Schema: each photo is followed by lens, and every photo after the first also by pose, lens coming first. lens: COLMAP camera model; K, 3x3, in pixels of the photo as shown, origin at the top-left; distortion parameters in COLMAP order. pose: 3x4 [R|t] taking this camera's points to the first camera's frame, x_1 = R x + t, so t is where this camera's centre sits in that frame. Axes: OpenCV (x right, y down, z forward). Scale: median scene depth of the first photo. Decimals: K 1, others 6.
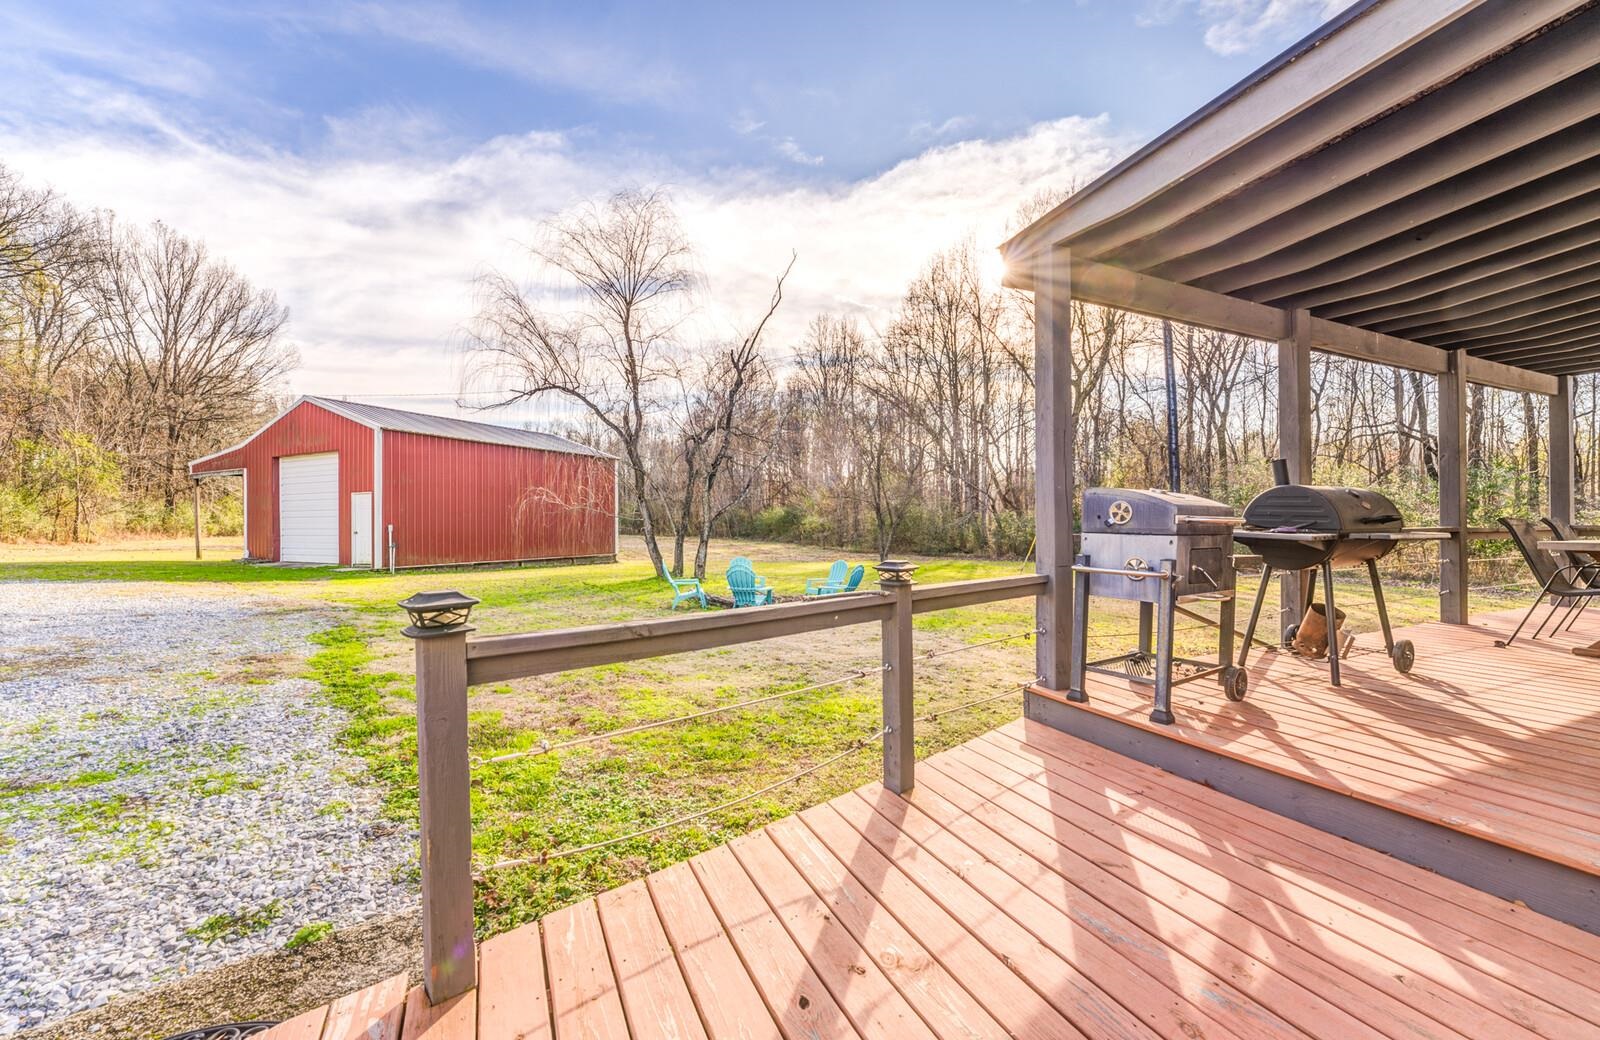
lens RADIAL K [[642.0, 0, 804.9], [0, 642.0, 517.0], [0, 0, 1]] dist [-0.010003, 0.000099]
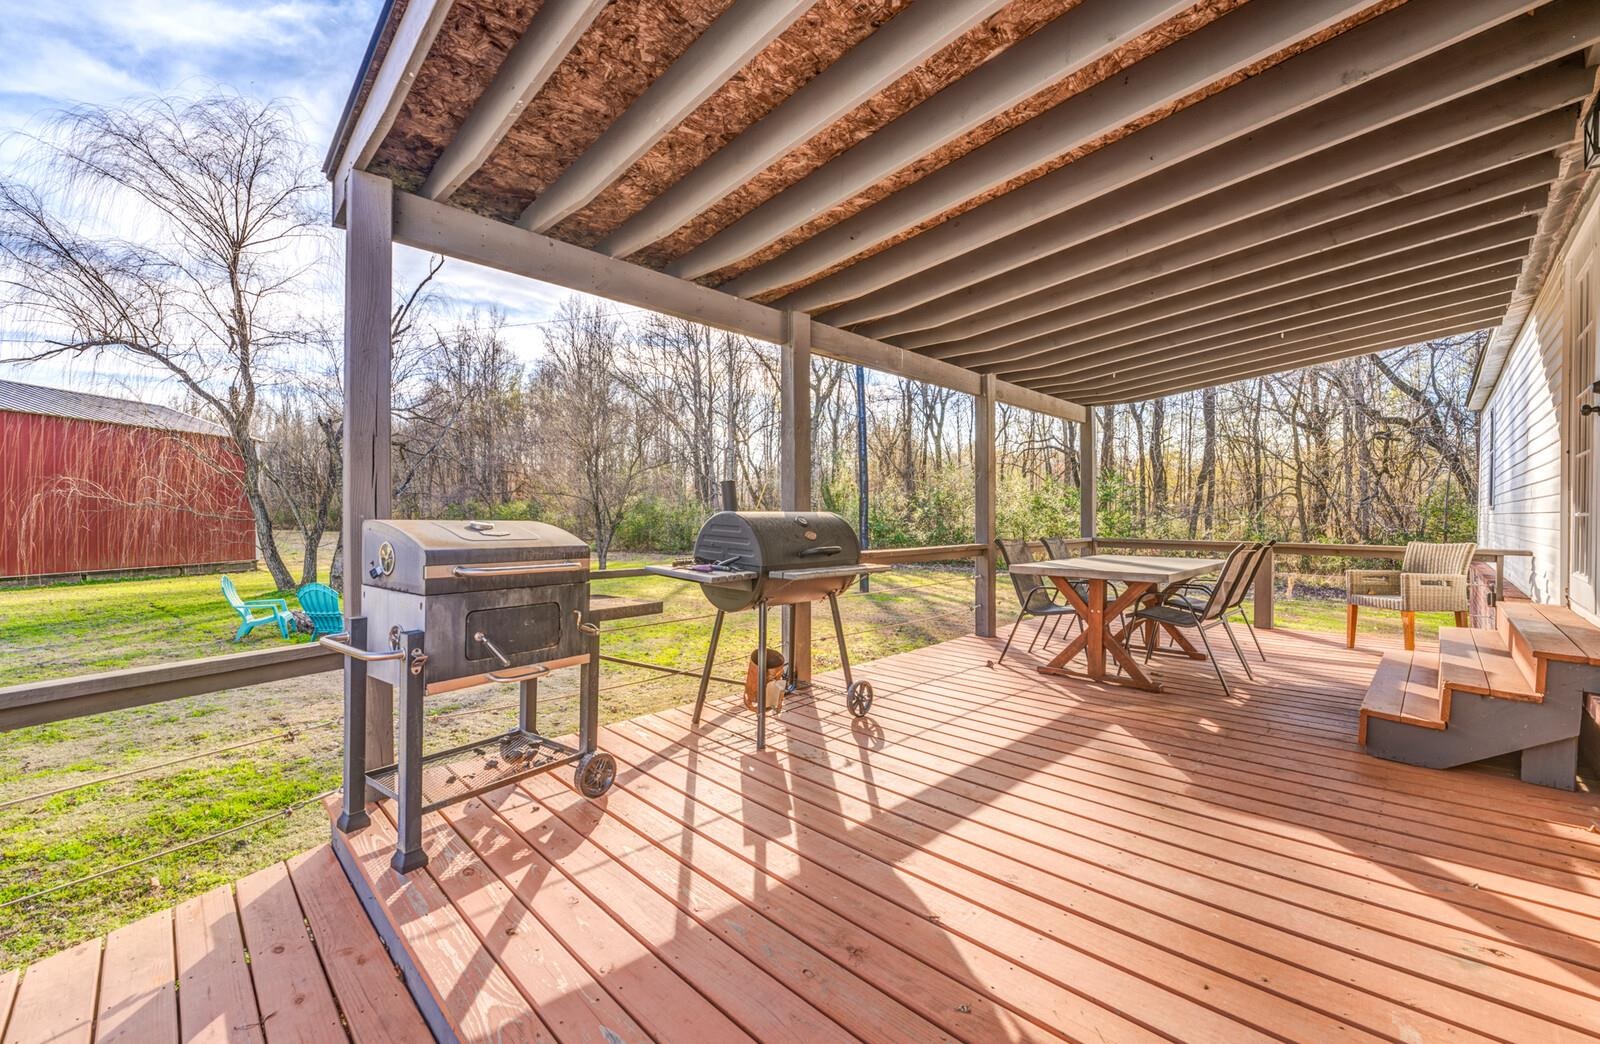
lens RADIAL K [[642.0, 0, 802.3], [0, 642.0, 512.9], [0, 0, 1]] dist [-0.010003, 0.000099]
pose [[0.941737, 0.006662, 0.336283, 0.124451], [-0.007453, 0.999972, 0.001064, -0.010967], [-0.336267, -0.003508, 0.941760, 0.036854]]
